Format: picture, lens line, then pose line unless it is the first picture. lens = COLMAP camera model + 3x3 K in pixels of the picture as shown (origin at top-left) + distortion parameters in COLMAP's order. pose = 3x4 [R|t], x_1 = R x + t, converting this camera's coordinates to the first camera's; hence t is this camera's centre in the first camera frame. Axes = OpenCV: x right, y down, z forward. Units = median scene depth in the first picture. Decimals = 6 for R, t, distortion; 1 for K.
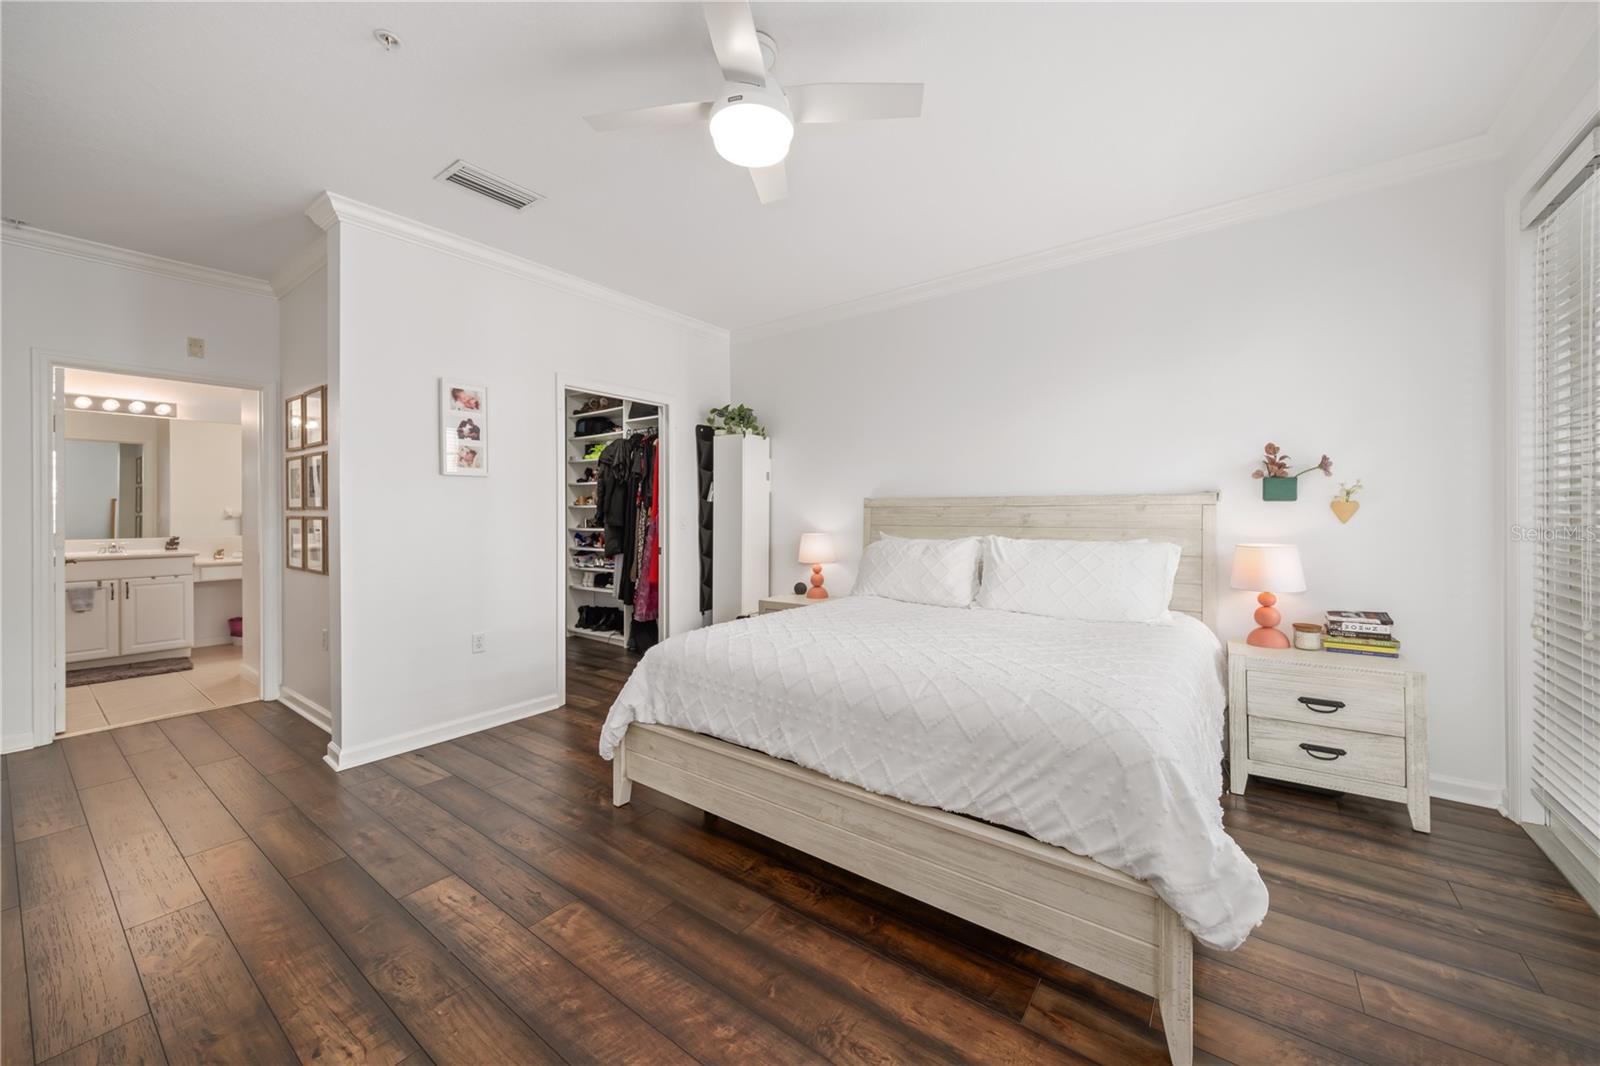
lens RADIAL K [[590.9, 0, 791.4], [0, 590.9, 513.2], [0, 0, 1]] dist [0.017950, -0.000189]
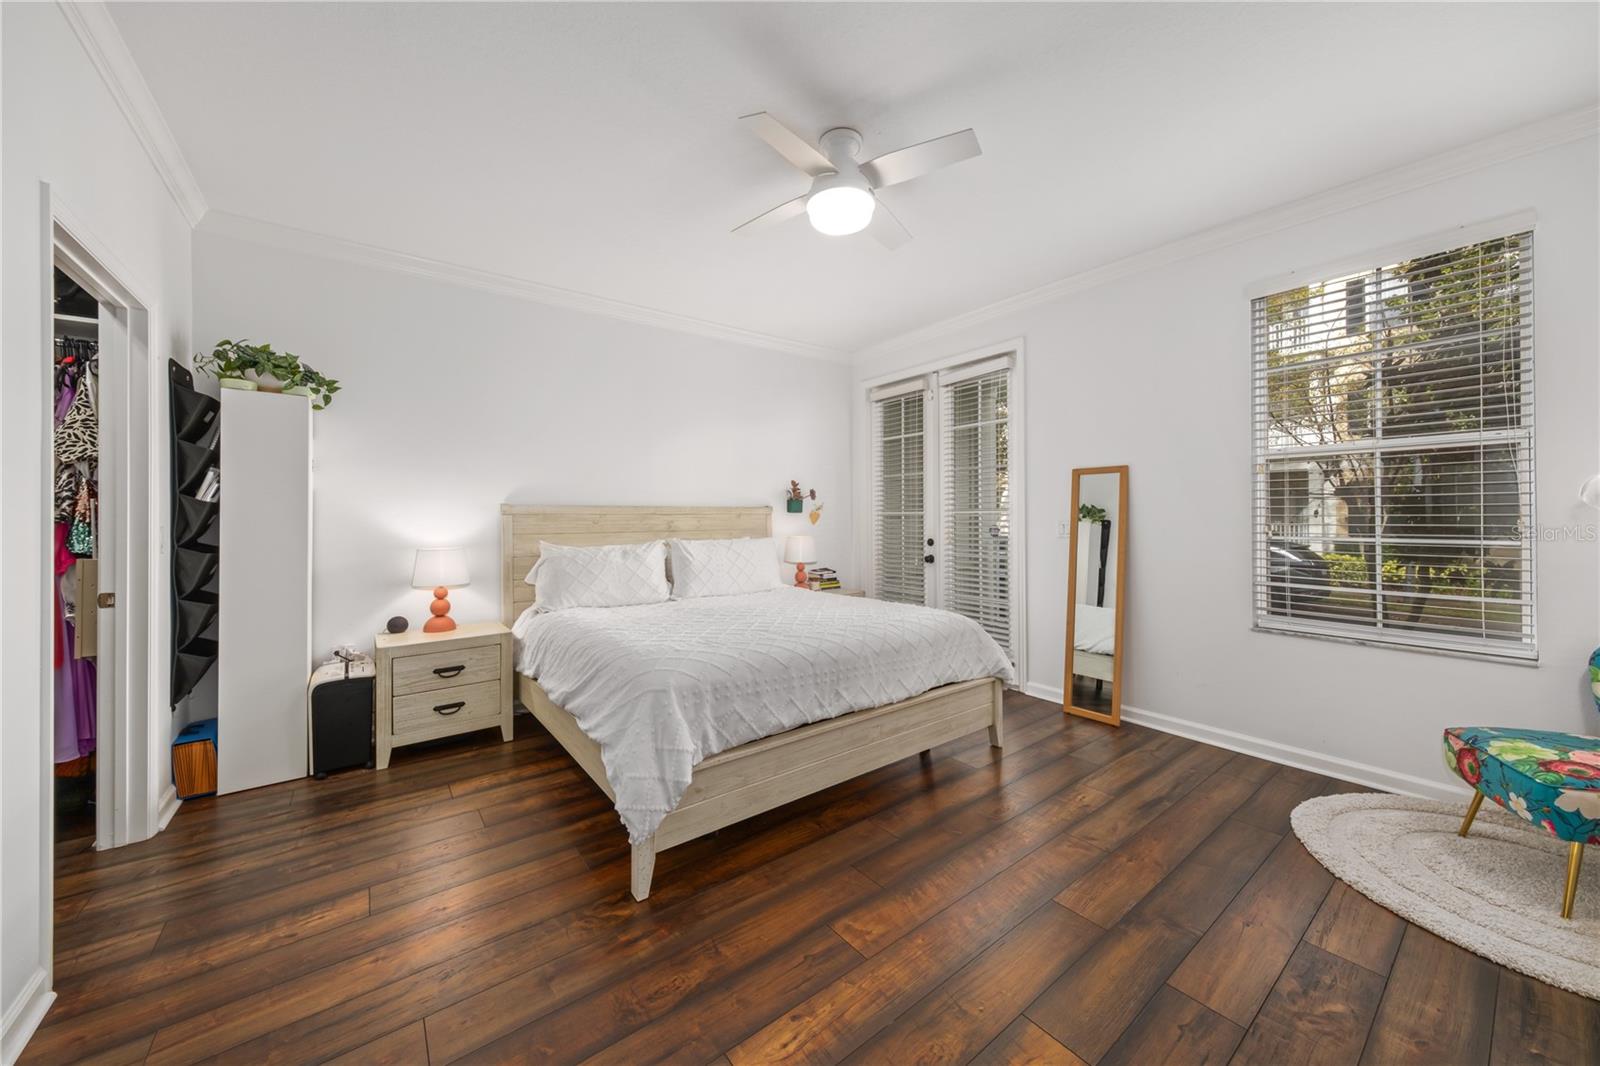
lens RADIAL K [[574.0, 0, 778.0], [0, 574.0, 514.2], [0, 0, 1]] dist [0.030539, -0.000013]
pose [[0.287776, 0.006740, 0.957674, -0.913065], [0.005216, 0.999949, -0.008605, -0.001280], [-0.957684, 0.007472, 0.287726, 0.574932]]
